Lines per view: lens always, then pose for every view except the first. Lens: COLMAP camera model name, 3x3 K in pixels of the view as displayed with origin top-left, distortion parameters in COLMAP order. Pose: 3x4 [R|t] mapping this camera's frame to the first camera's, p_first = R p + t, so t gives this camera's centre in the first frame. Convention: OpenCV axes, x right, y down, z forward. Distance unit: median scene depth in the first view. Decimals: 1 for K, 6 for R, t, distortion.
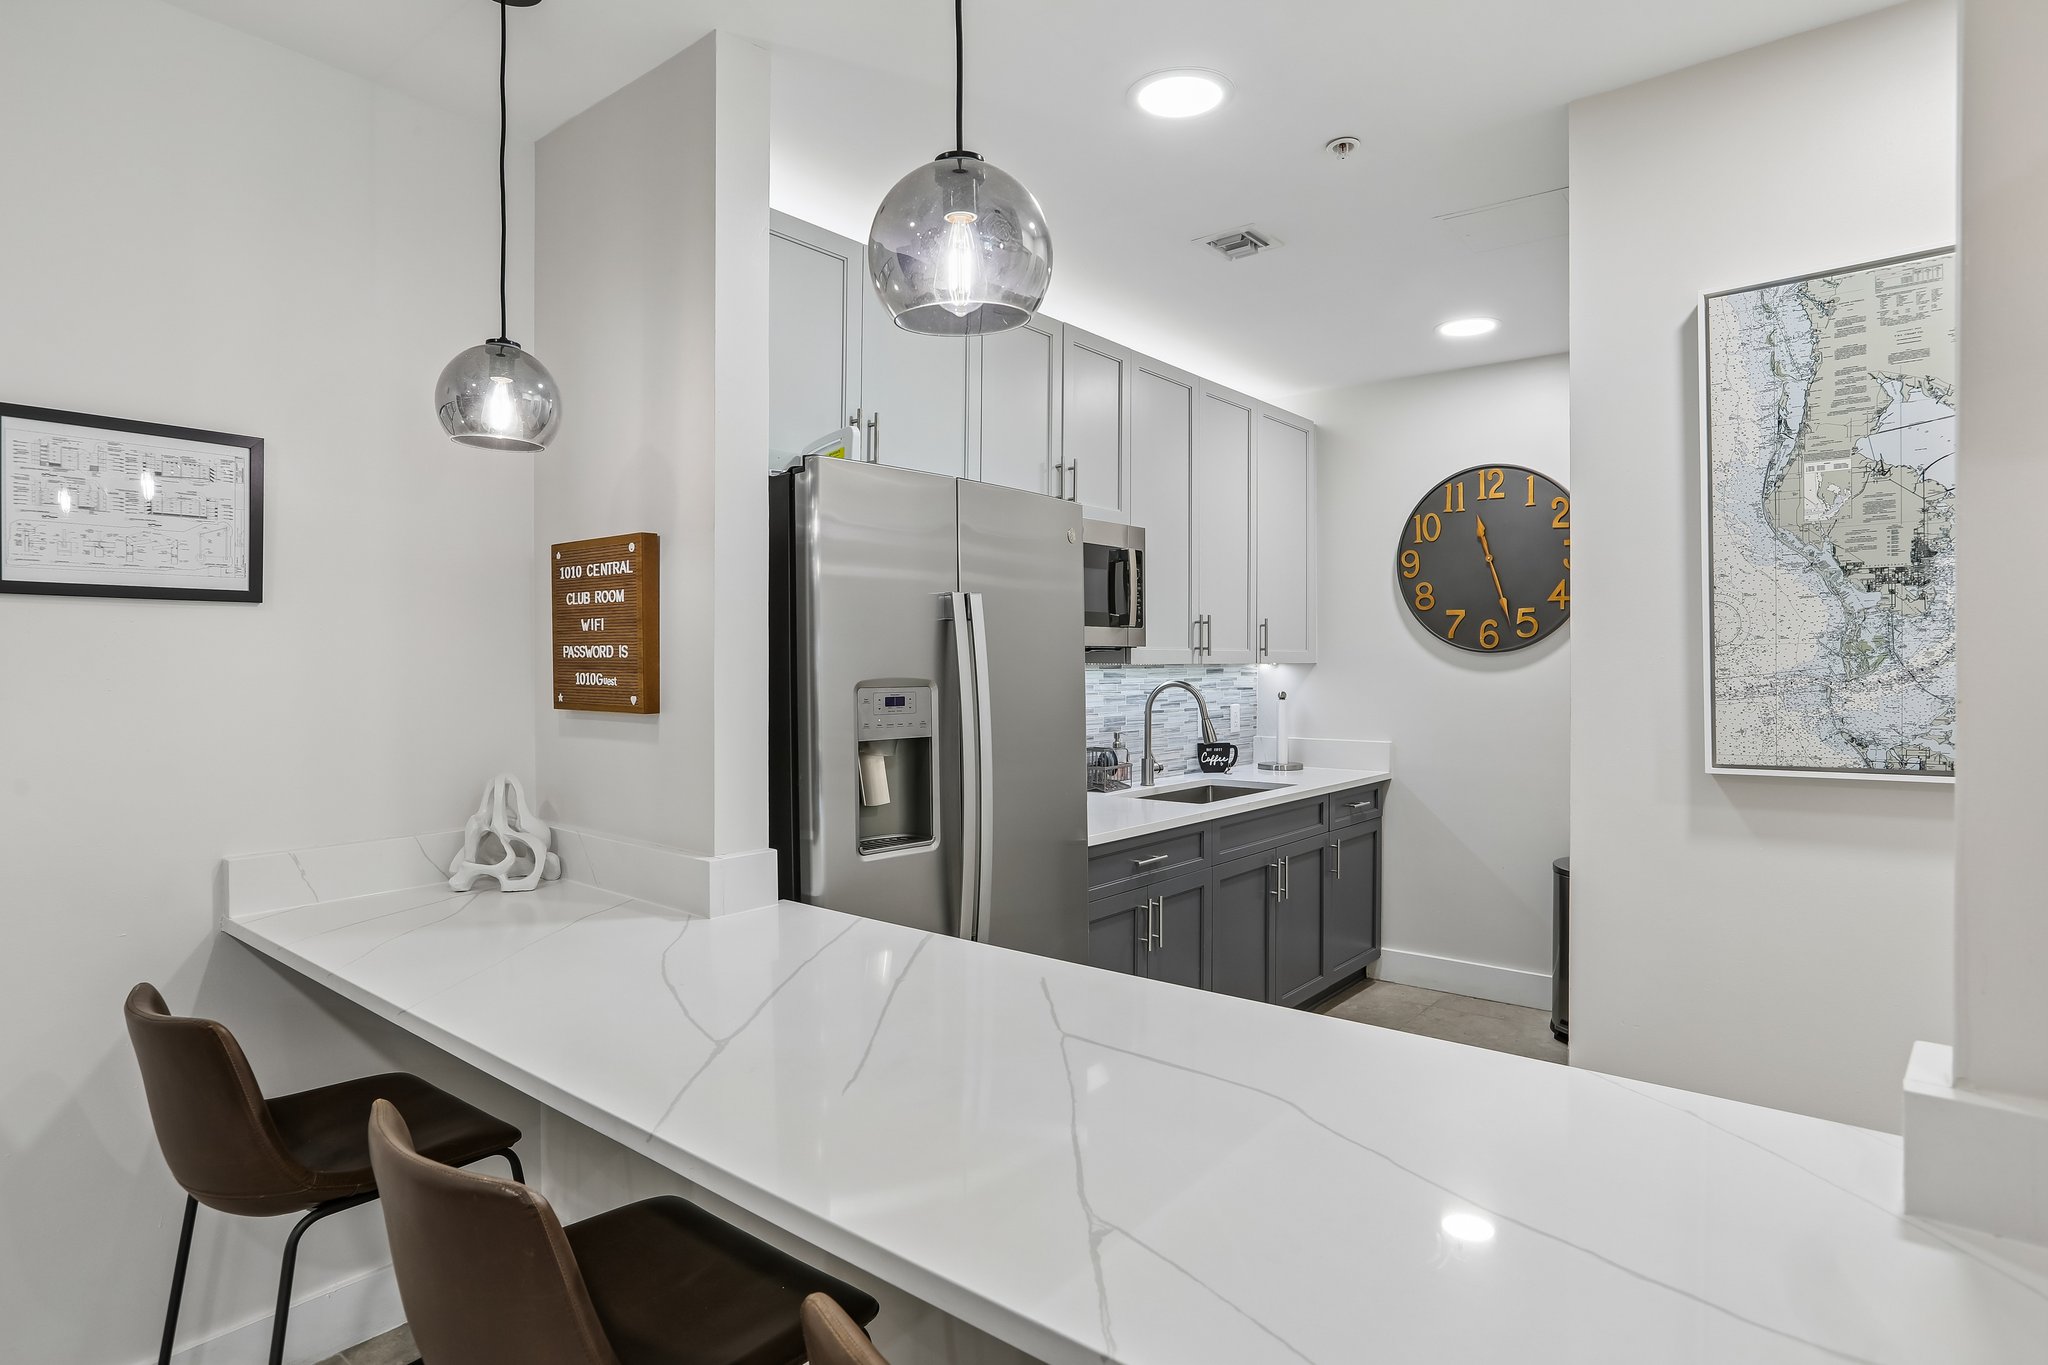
lens RADIAL K [[1098.6, 0, 1023.9], [0, 1098.6, 680.3], [0, 0, 1]] dist [0.000893, 0.000035]
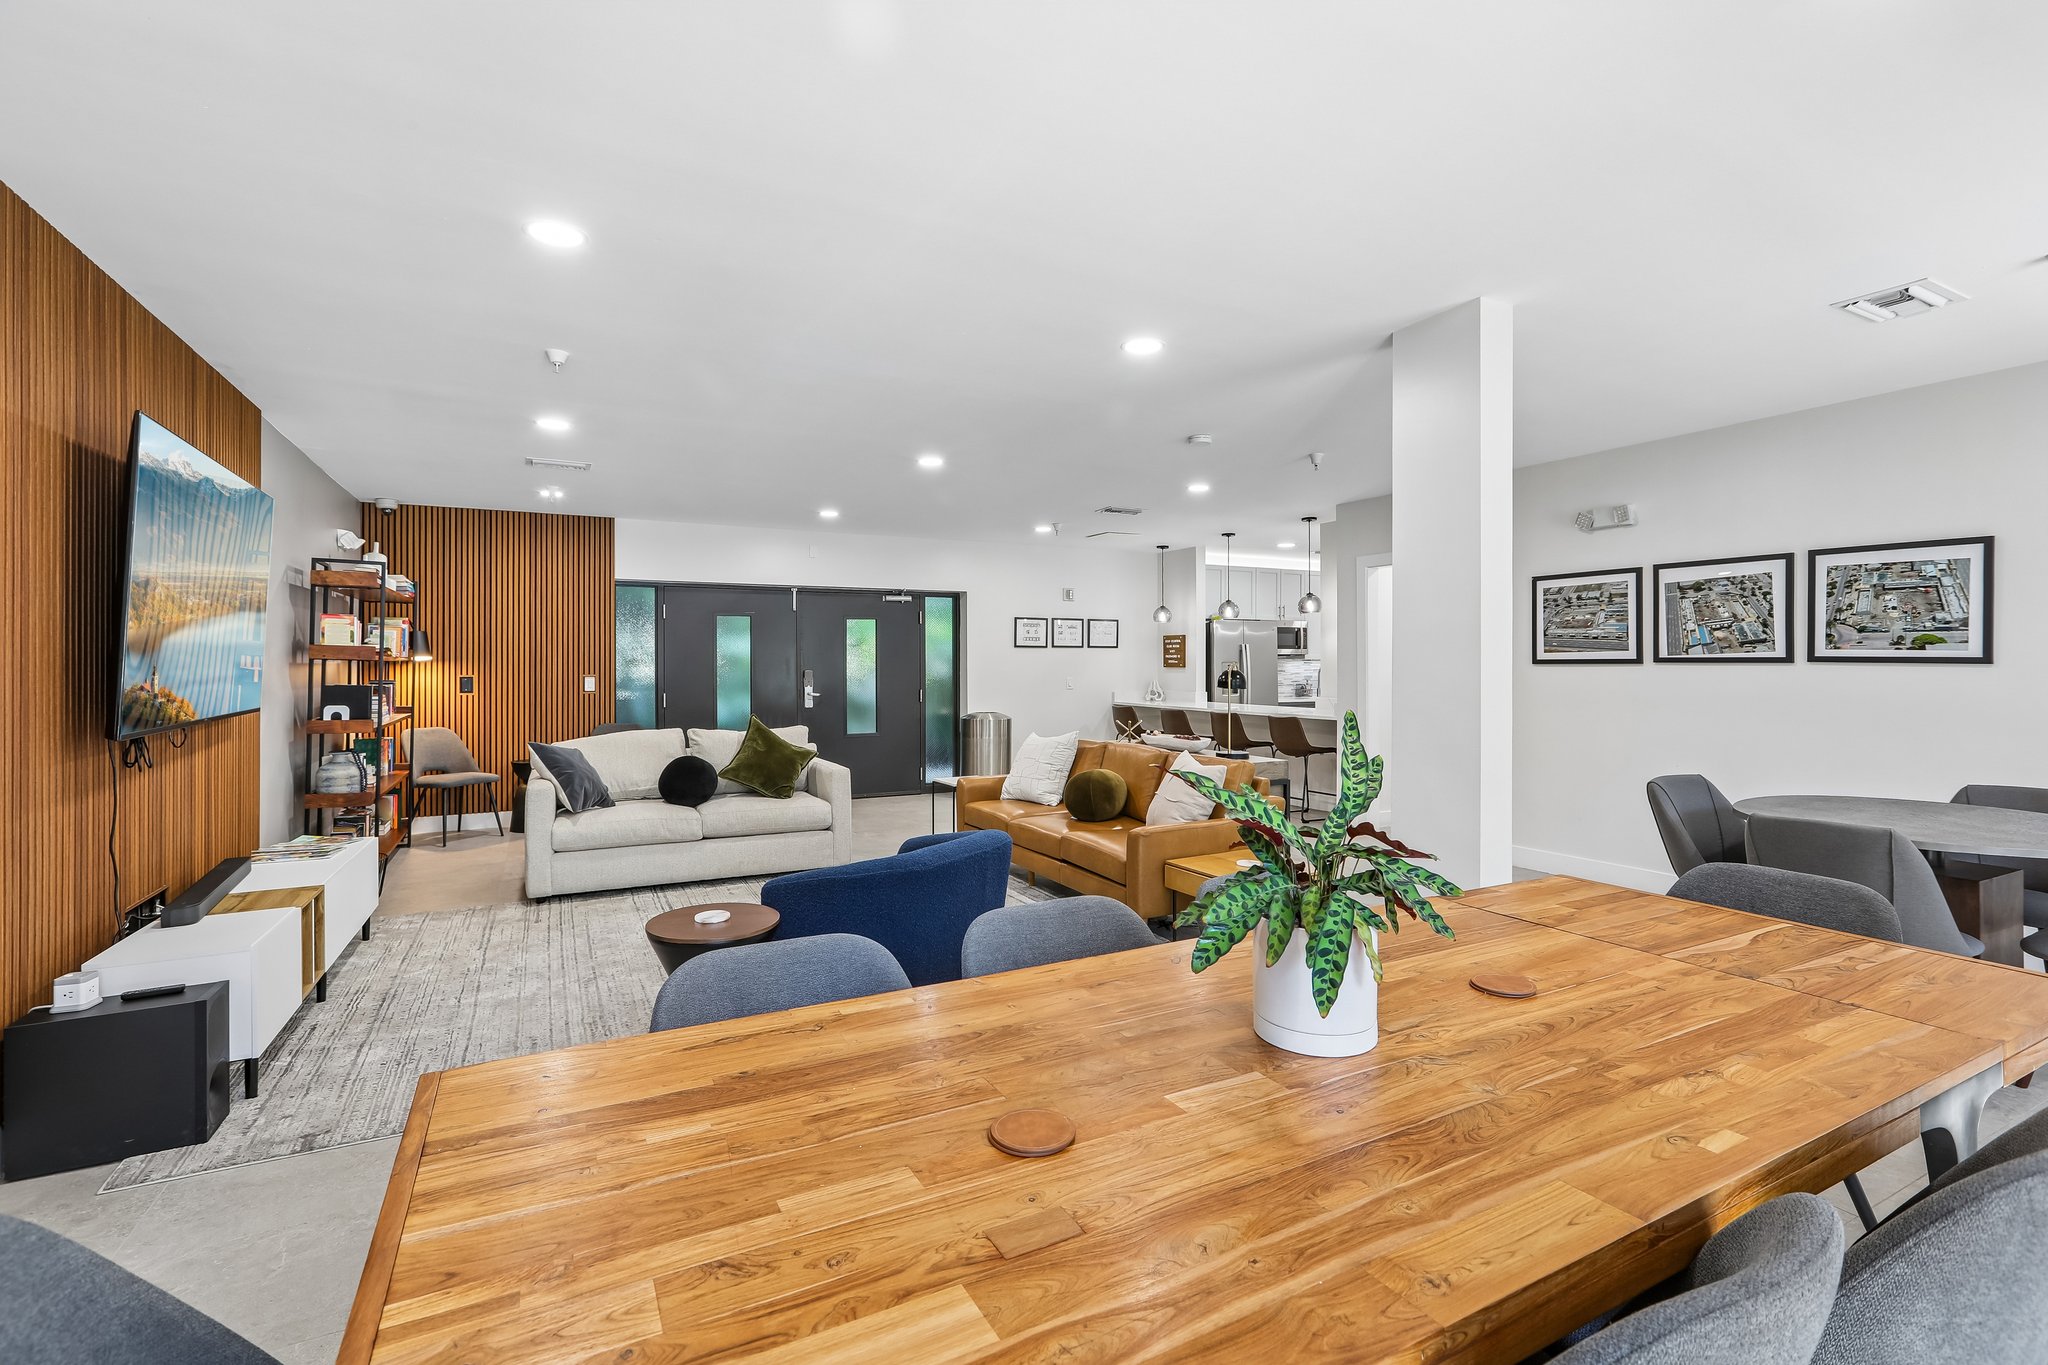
lens RADIAL K [[939.9, 0, 1030.0], [0, 939.9, 673.1], [0, 0, 1]] dist [-0.018602, 0.004871]
pose [[0.921987, 0.008633, -0.387125, 0.729704], [-0.008217, 0.999963, 0.002730, 0.048478], [0.387134, 0.000664, 0.922023, -3.434339]]
